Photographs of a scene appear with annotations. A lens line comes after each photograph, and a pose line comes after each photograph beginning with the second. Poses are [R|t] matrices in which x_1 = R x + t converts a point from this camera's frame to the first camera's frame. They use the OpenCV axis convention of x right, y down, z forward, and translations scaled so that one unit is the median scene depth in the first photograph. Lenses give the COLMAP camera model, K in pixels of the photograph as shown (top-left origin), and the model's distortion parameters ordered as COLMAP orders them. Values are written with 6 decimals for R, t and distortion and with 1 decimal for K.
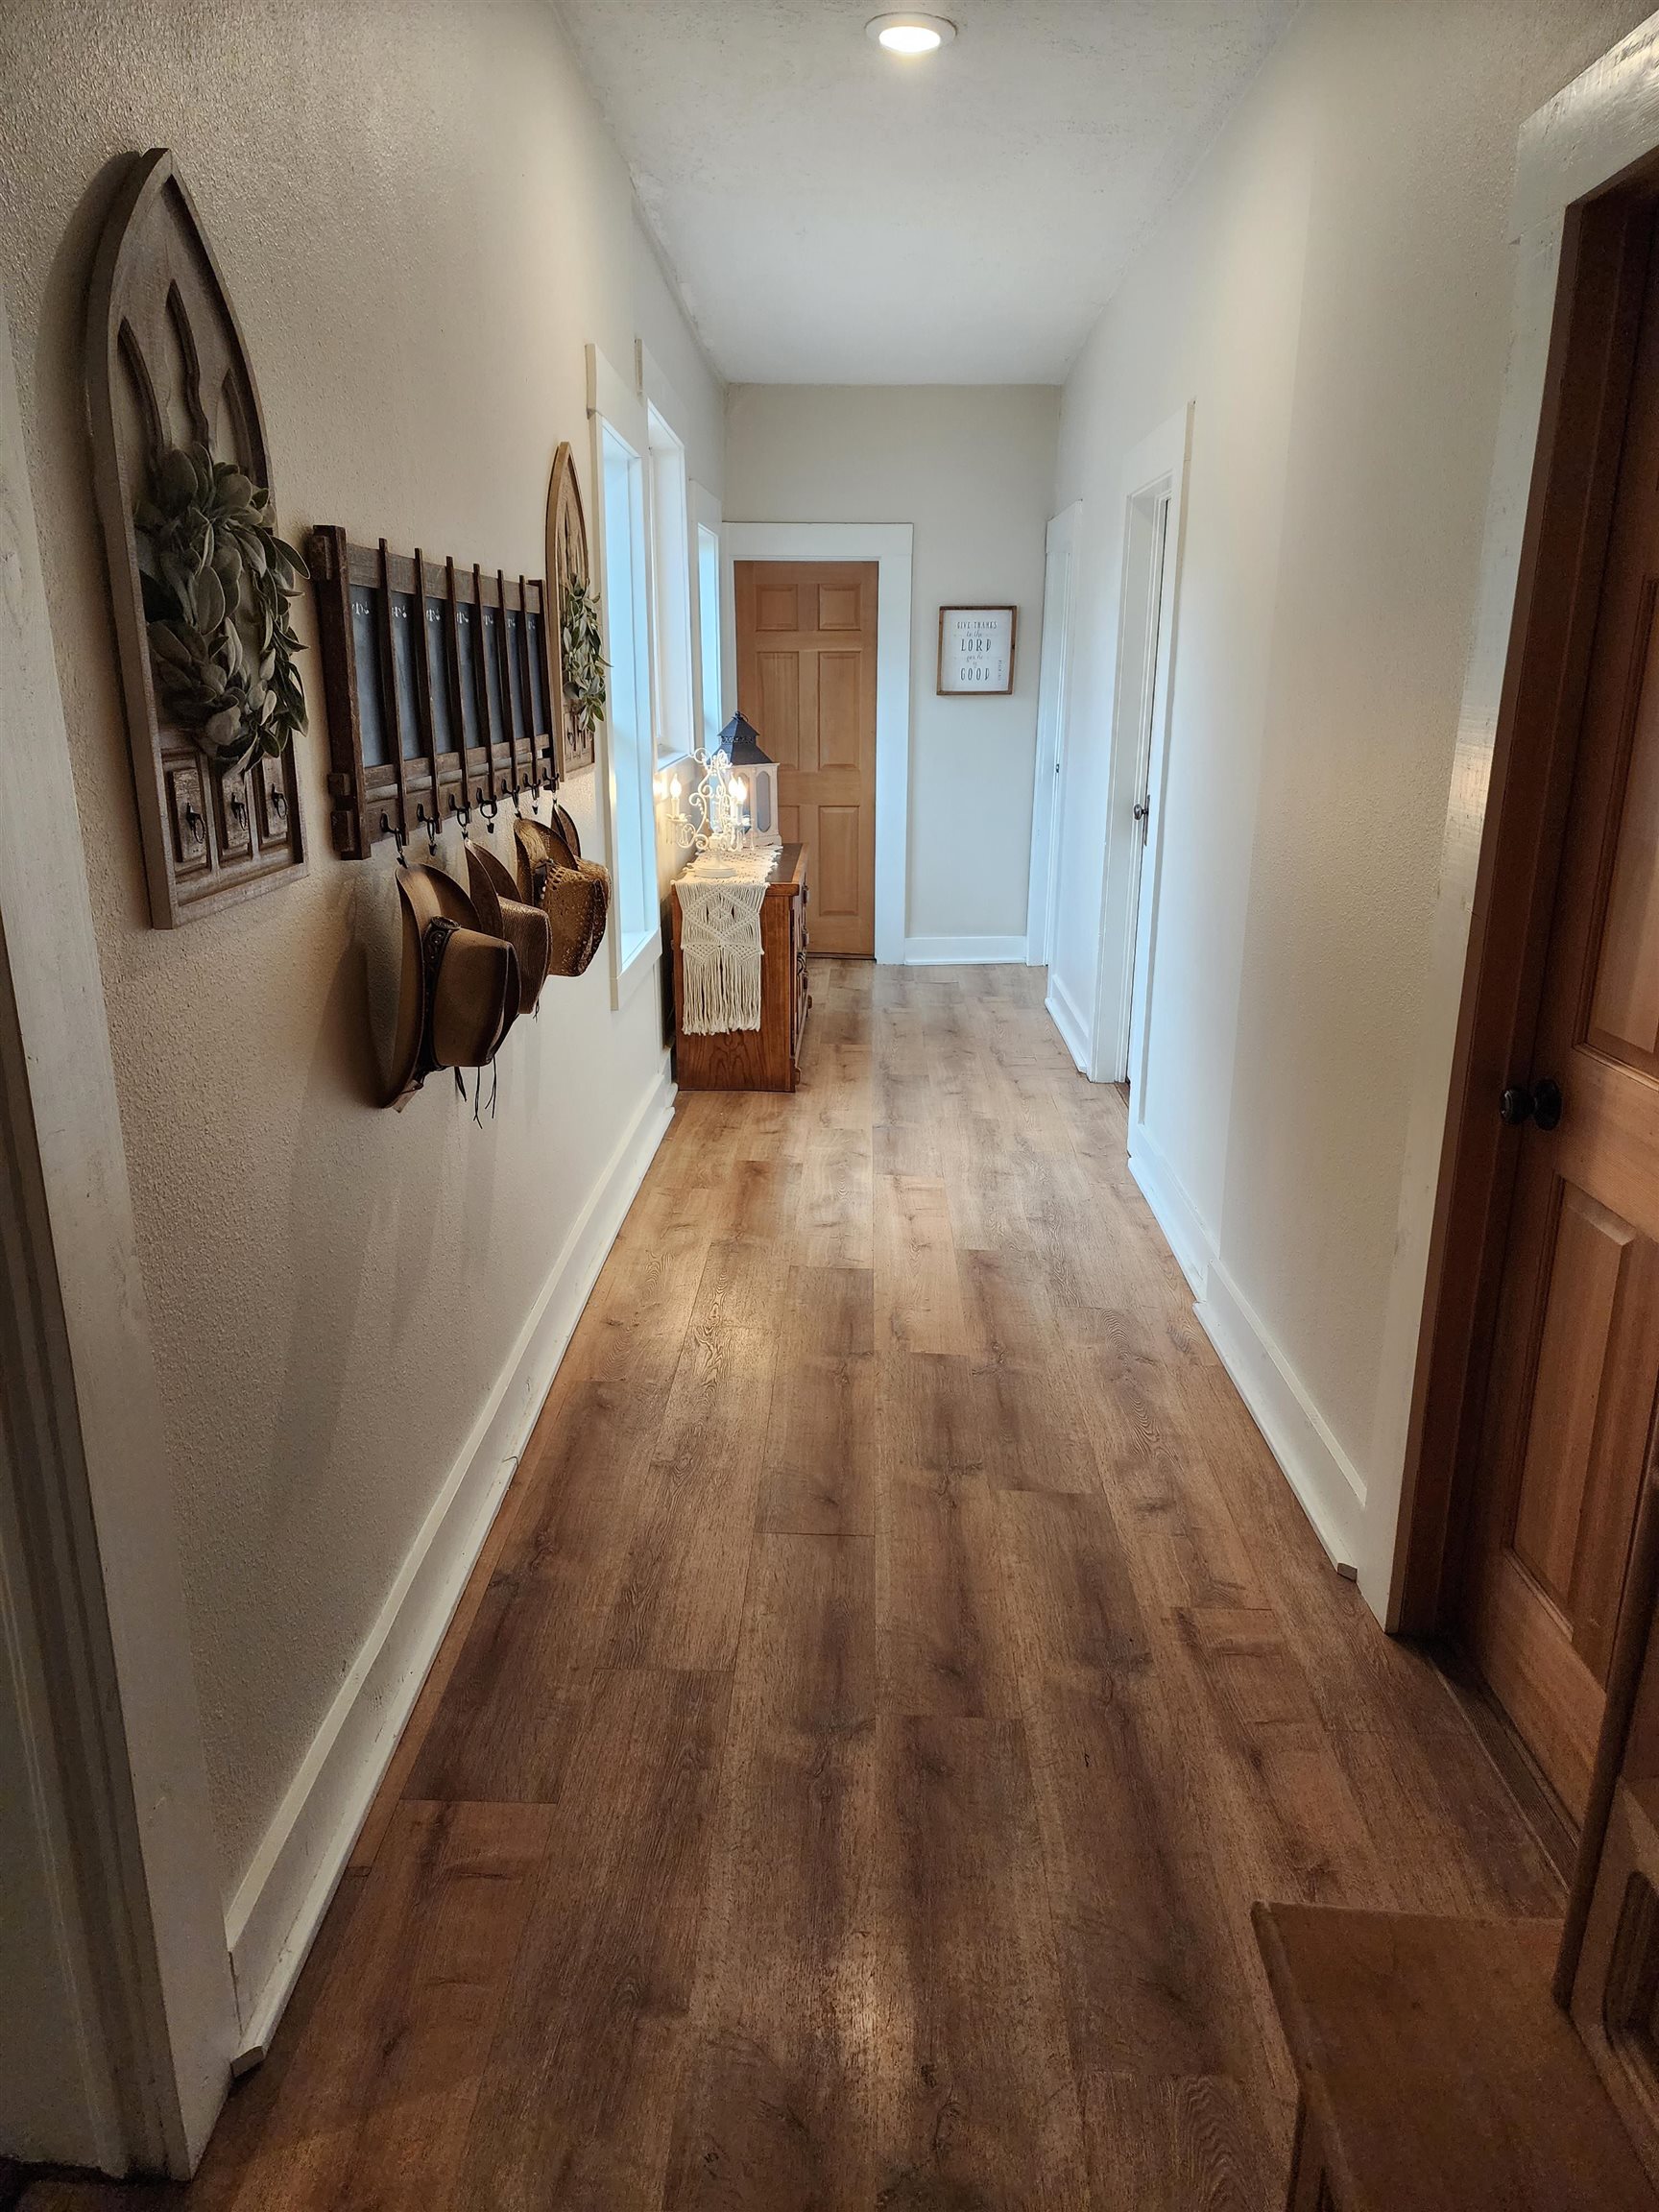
lens RADIAL K [[1452.4, 0, 829.5], [0, 1452.4, 1106.0], [0, 0, 1]] dist [-0.002521, -0.086765]
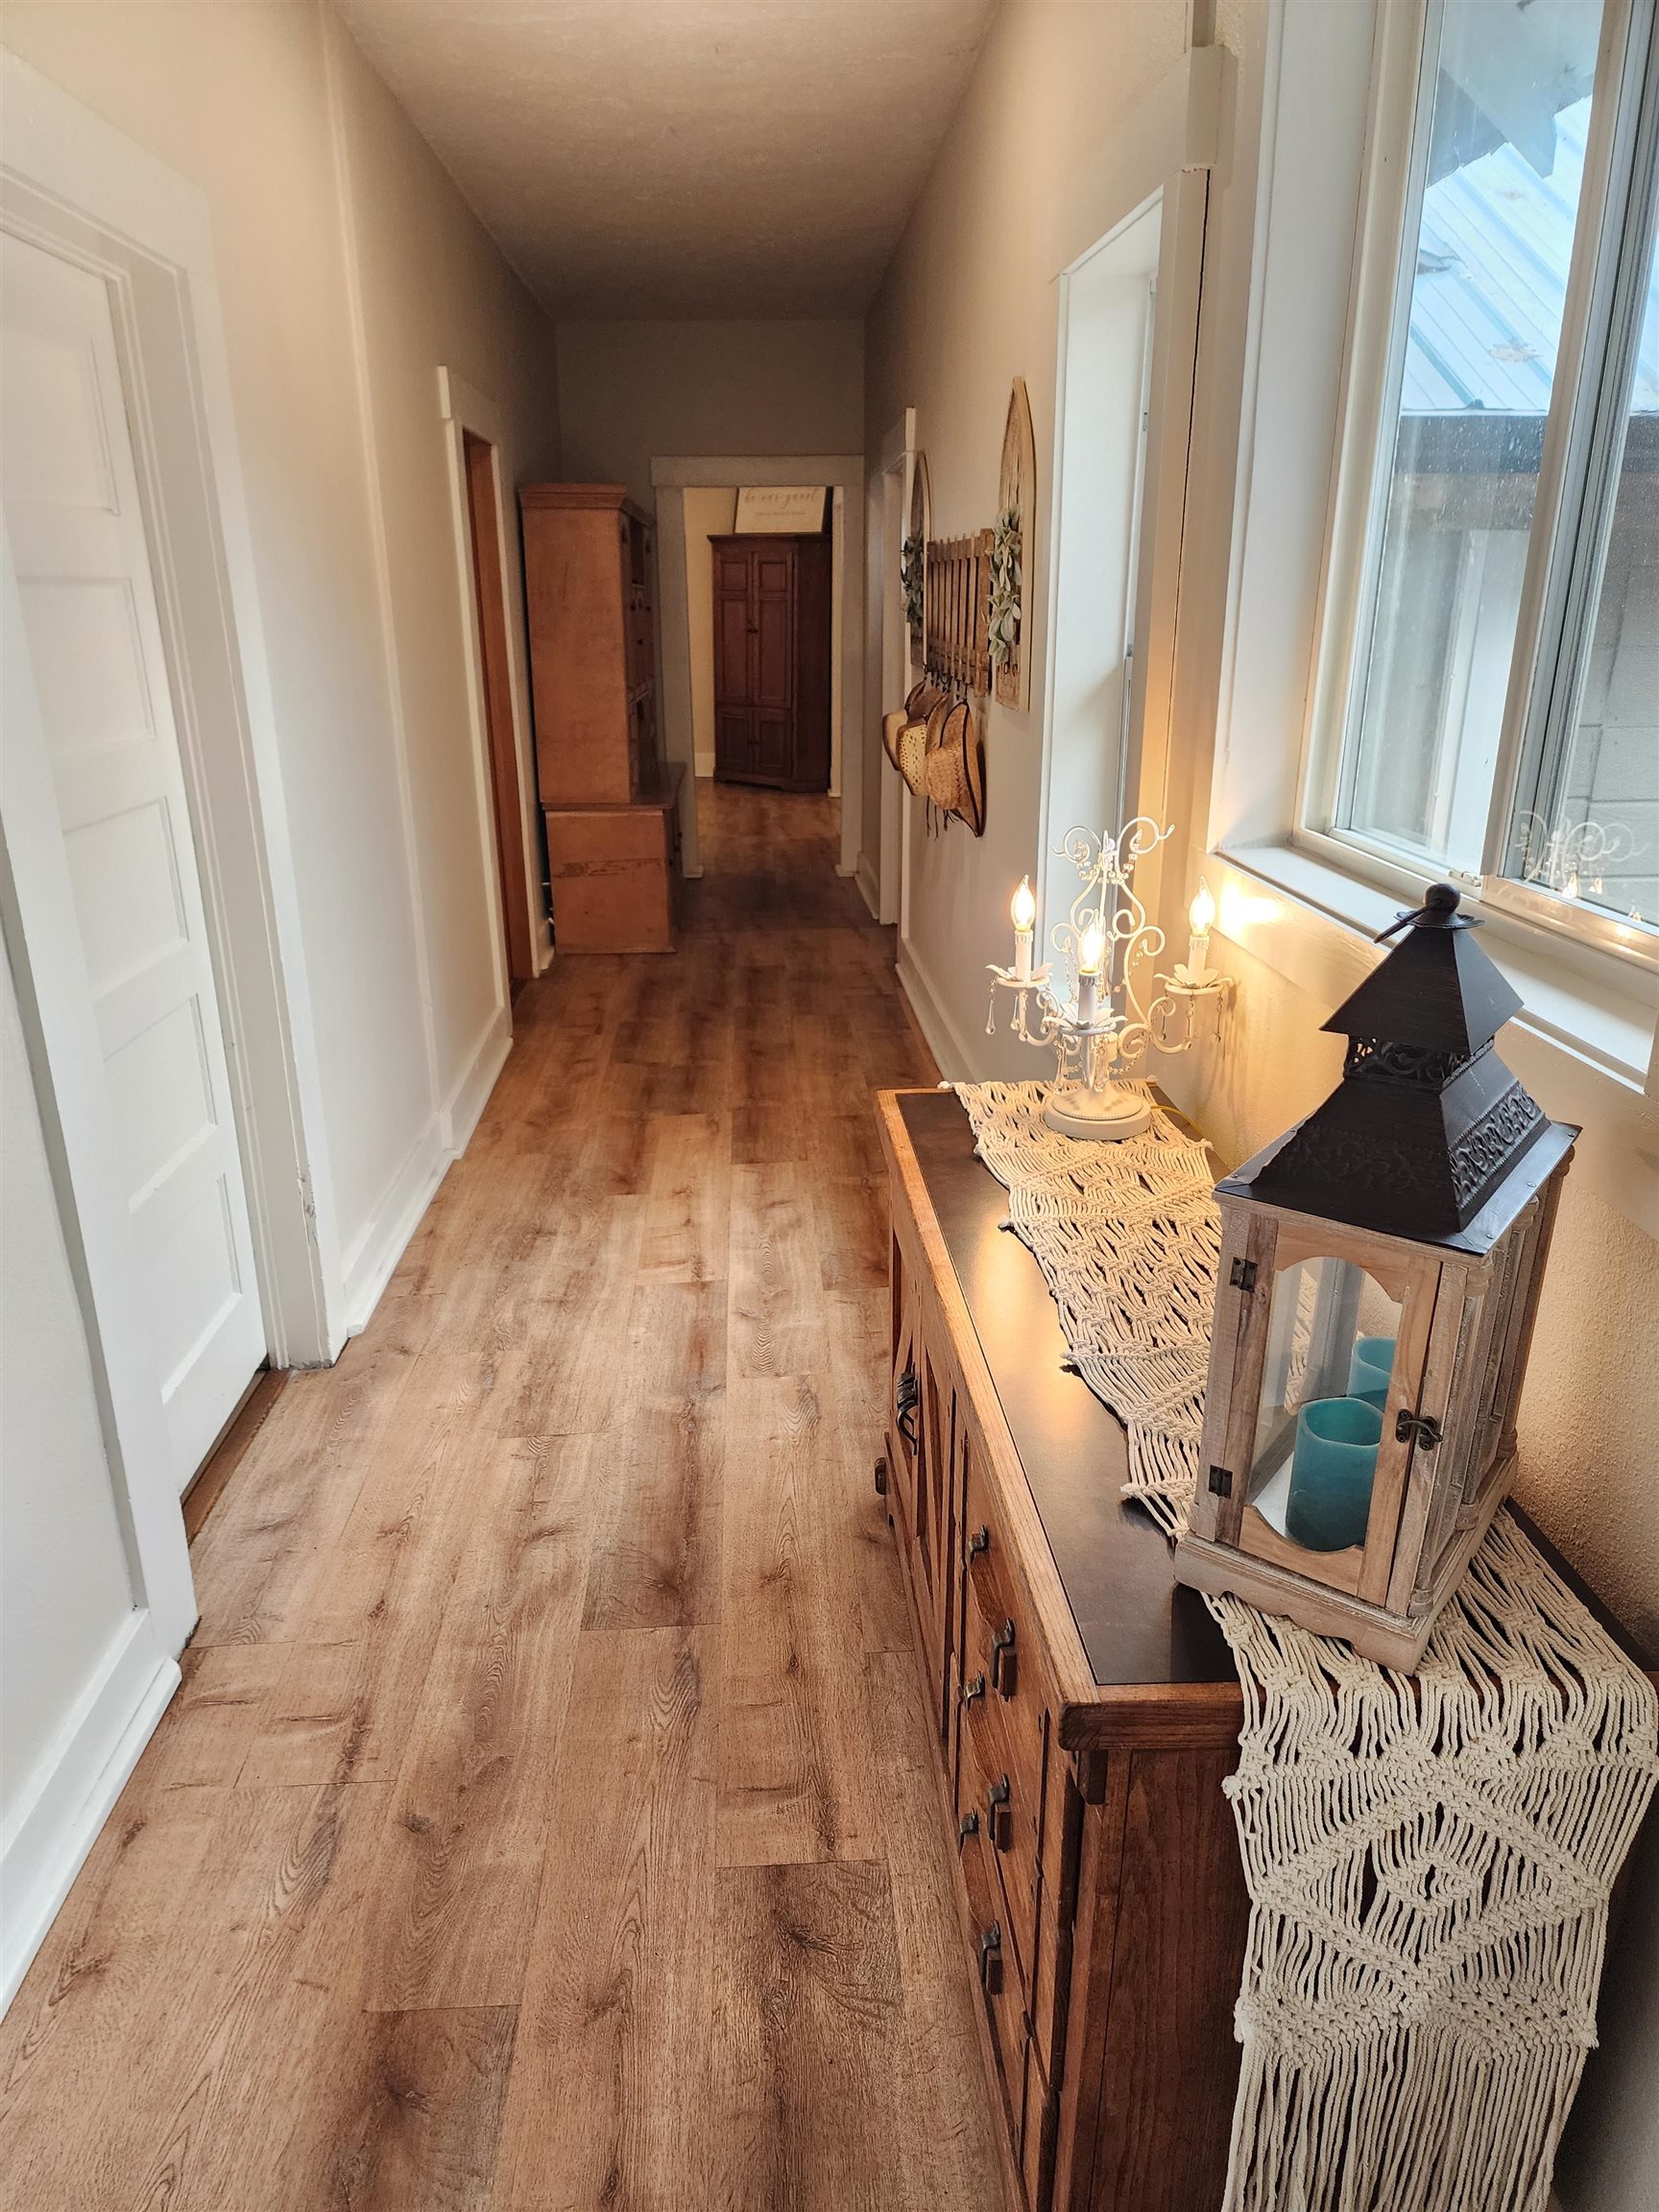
lens RADIAL K [[1452.4, 0, 829.5], [0, 1452.4, 1106.0], [0, 0, 1]] dist [-0.002521, -0.086765]
pose [[-0.996570, 0.034778, -0.075096, 0.037621], [-0.015607, 0.812158, 0.583229, -0.571153], [0.081273, 0.582400, -0.808829, 1.896708]]
